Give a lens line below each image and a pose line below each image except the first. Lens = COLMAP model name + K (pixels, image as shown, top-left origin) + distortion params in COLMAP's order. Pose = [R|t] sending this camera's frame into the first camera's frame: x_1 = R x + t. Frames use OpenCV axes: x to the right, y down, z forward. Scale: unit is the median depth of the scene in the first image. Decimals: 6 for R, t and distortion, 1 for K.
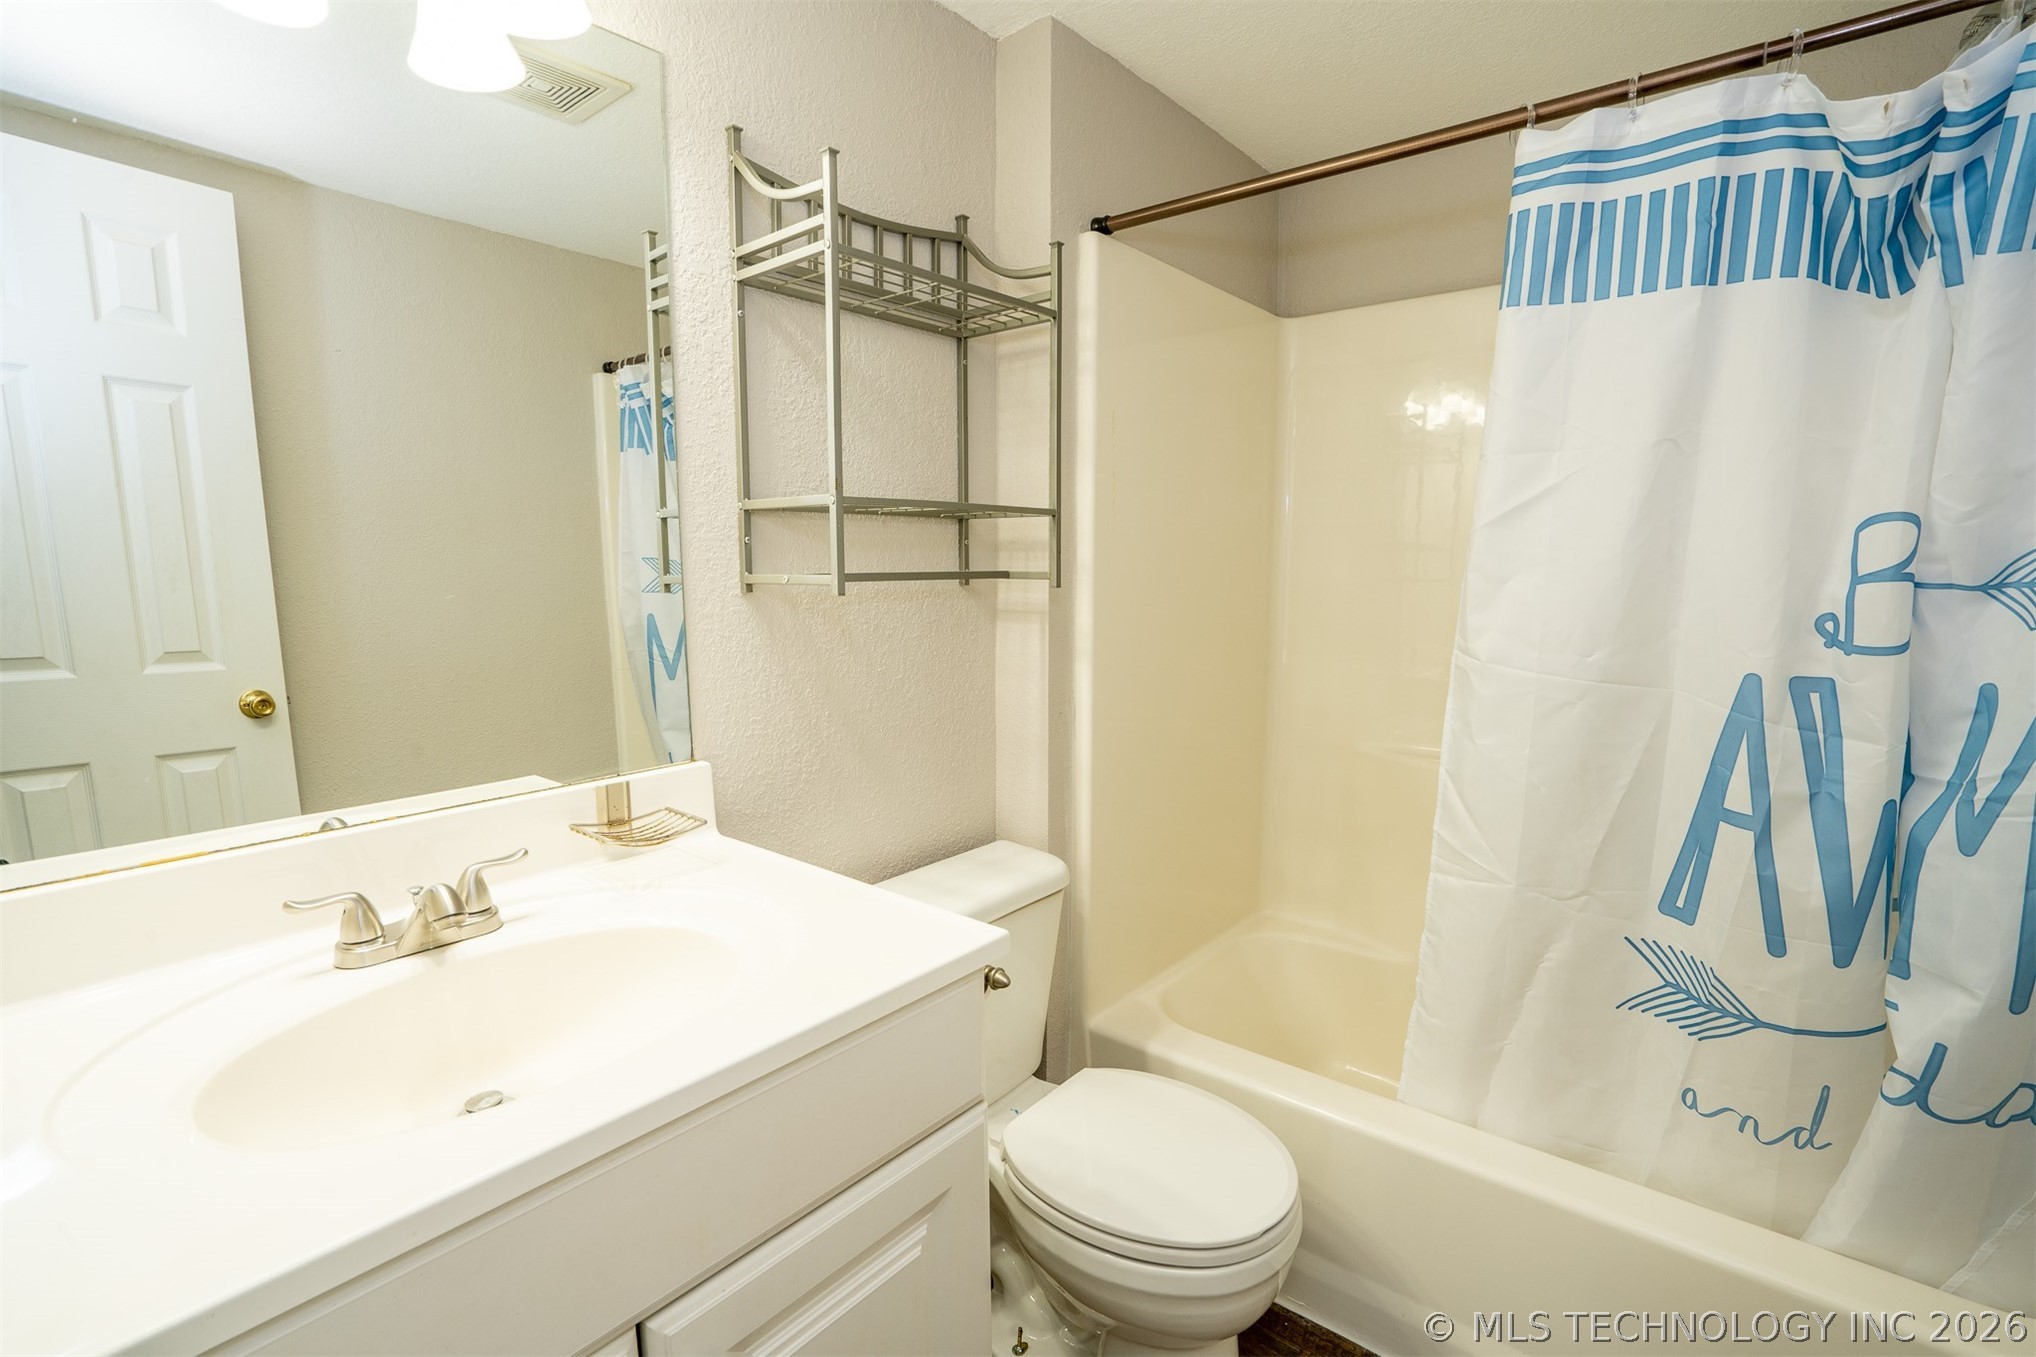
lens RADIAL K [[926.2, 0, 1013.3], [0, 926.2, 680.4], [0, 0, 1]] dist [-0.022136, 0.003195]
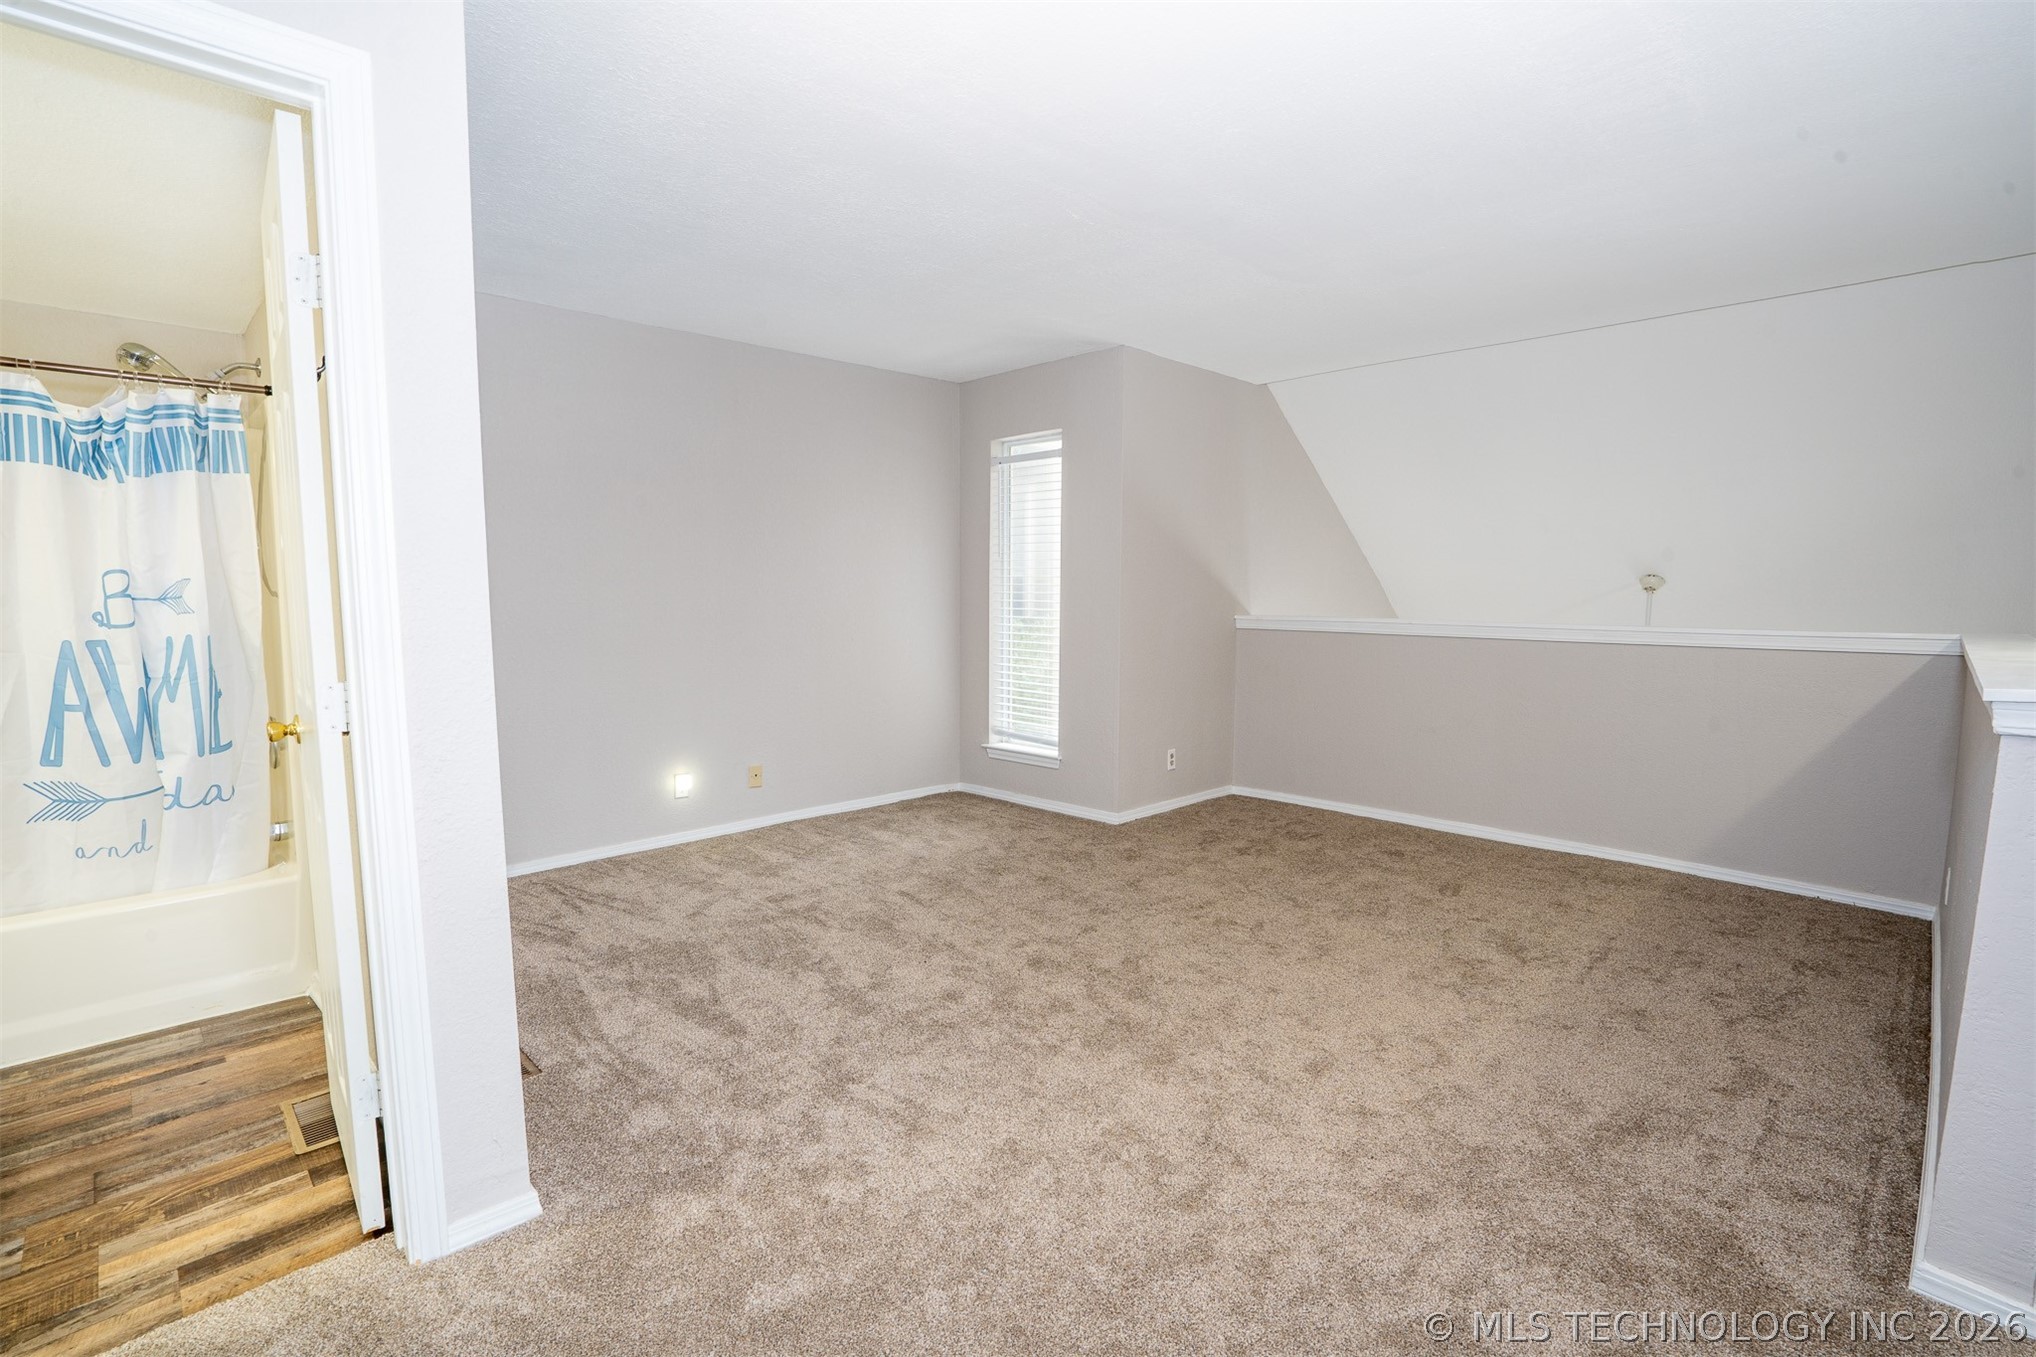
lens RADIAL K [[926.2, 0, 1021.1], [0, 926.2, 684.0], [0, 0, 1]] dist [-0.022136, 0.003195]
pose [[0.086962, -0.107494, 0.990395, -1.189328], [0.120129, 0.988038, 0.096690, 0.164324], [-0.988942, 0.110567, 0.098835, -1.508066]]
